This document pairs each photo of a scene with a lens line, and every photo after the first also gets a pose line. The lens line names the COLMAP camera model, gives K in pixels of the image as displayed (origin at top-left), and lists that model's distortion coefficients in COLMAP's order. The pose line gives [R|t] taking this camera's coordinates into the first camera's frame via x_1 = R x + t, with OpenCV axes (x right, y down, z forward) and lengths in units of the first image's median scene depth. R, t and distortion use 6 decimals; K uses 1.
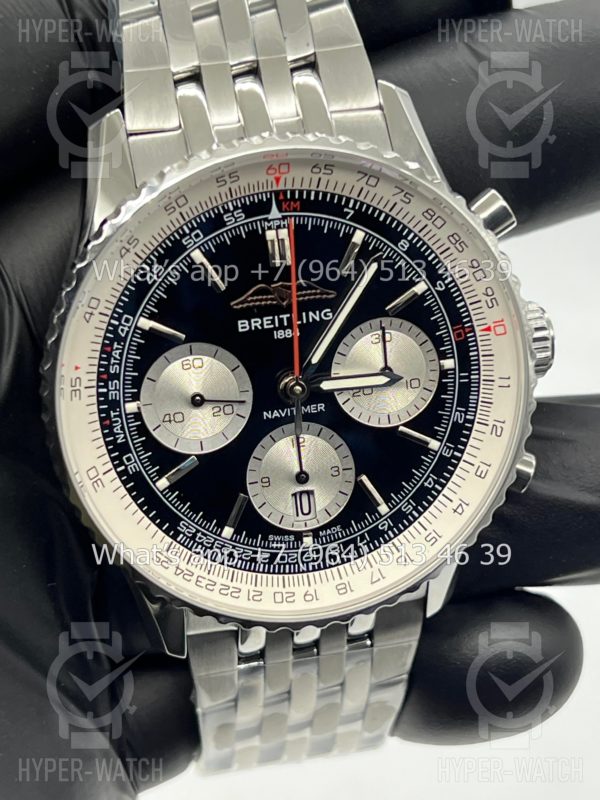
lens RADIAL K [[1913.8, 0, 301.2], [0, 1913.8, 400.5], [0, 0, 1]] dist [0.198359, 0.000000]
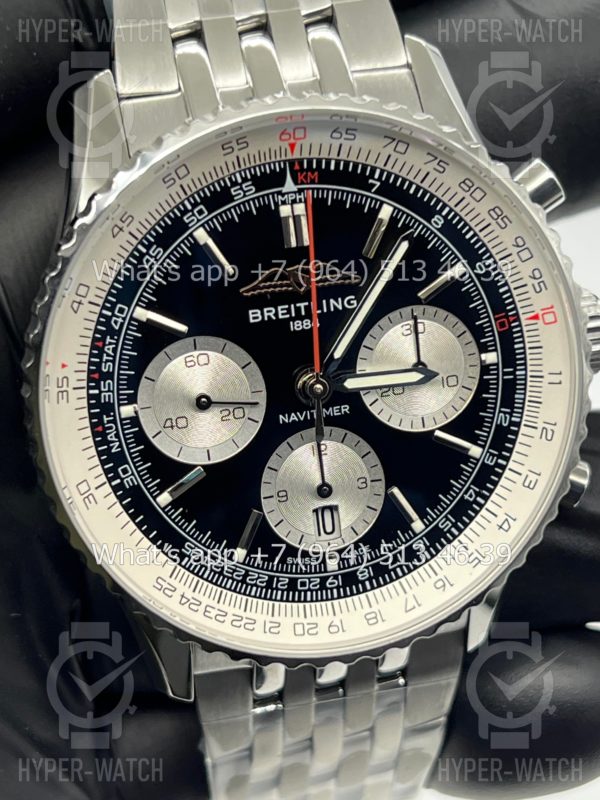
lens RADIAL K [[1913.8, 0, 296.6], [0, 1913.8, 400.3], [0, 0, 1]] dist [0.198359, 0.000000]
pose [[0.999903, -0.013666, -0.002552, -0.009443], [0.013596, 0.999571, -0.025938, 0.021801], [0.002906, 0.025900, 0.999660, 0.129905]]
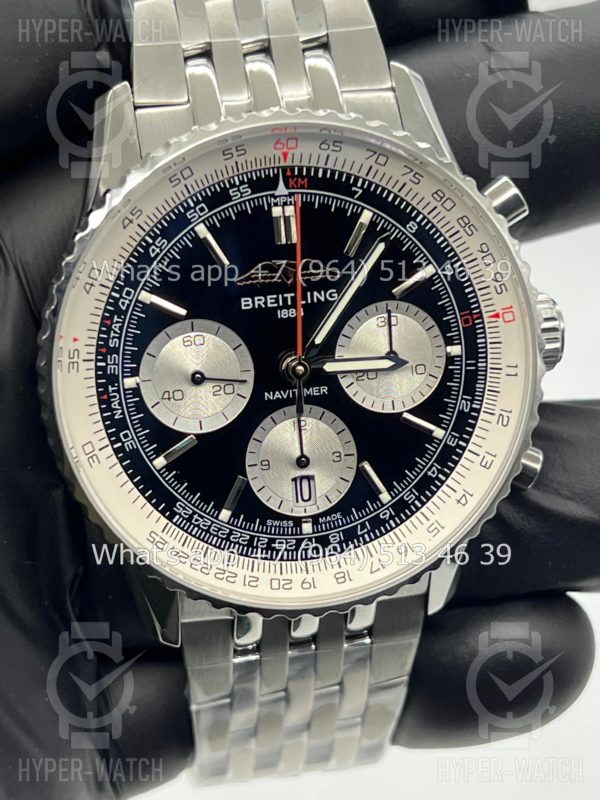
lens RADIAL K [[1913.8, 0, 303.7], [0, 1913.8, 397.2], [0, 0, 1]] dist [0.198359, 0.000000]
pose [[0.999519, 0.026609, -0.015919, 0.015807], [-0.027319, 0.998558, -0.046213, 0.052931], [0.014666, 0.046626, 0.998805, 0.020635]]
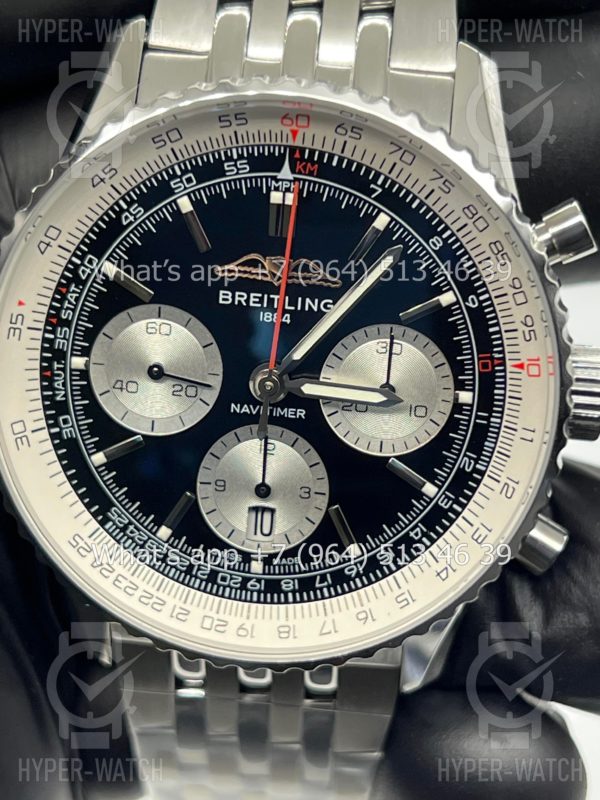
lens RADIAL K [[1913.8, 0, 299.7], [0, 1913.8, 398.5], [0, 0, 1]] dist [0.198359, 0.000000]
pose [[0.944269, 0.221788, -0.243240, 0.211952], [-0.221583, 0.974723, 0.028563, -0.026677], [0.243427, 0.026926, 0.969545, 0.191992]]
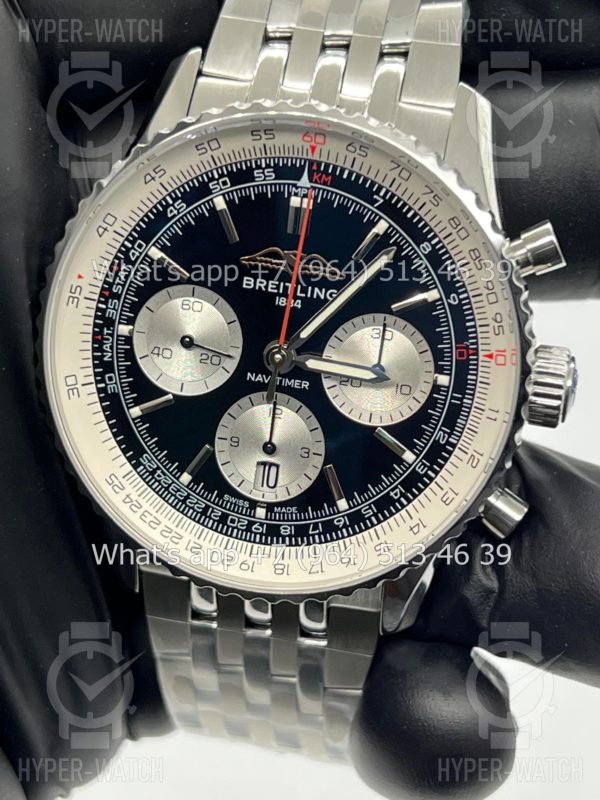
lens RADIAL K [[1913.8, 0, 300.2], [0, 1913.8, 400.3], [0, 0, 1]] dist [0.198359, 0.000000]
pose [[0.903401, 0.276997, -0.327322, 0.335718], [-0.290159, 0.956936, 0.008977, 0.003010], [0.315713, 0.086866, 0.944870, 0.063856]]
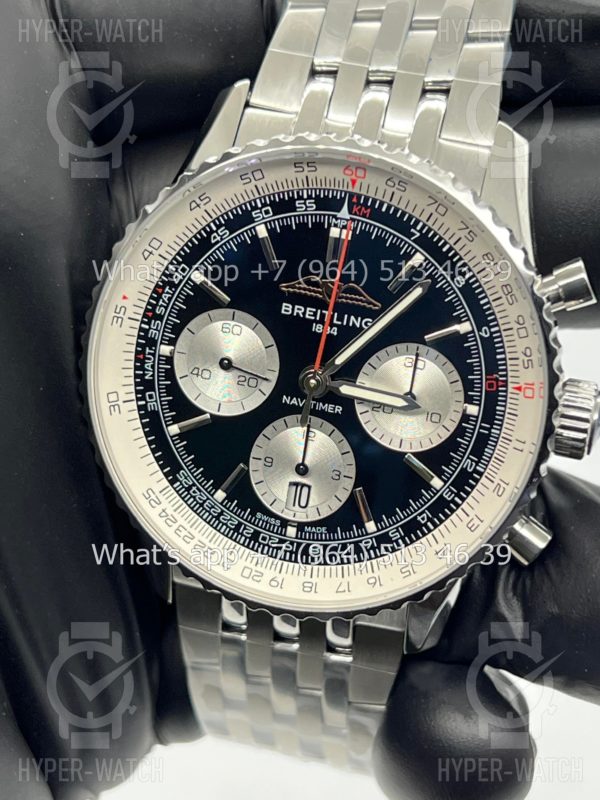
lens RADIAL K [[1913.8, 0, 296.9], [0, 1913.8, 397.0], [0, 0, 1]] dist [0.198359, 0.000000]
pose [[0.883698, 0.308588, -0.351926, 0.349460], [-0.322127, 0.946463, 0.021038, -0.017282], [0.339577, 0.094773, 0.935791, 0.035730]]
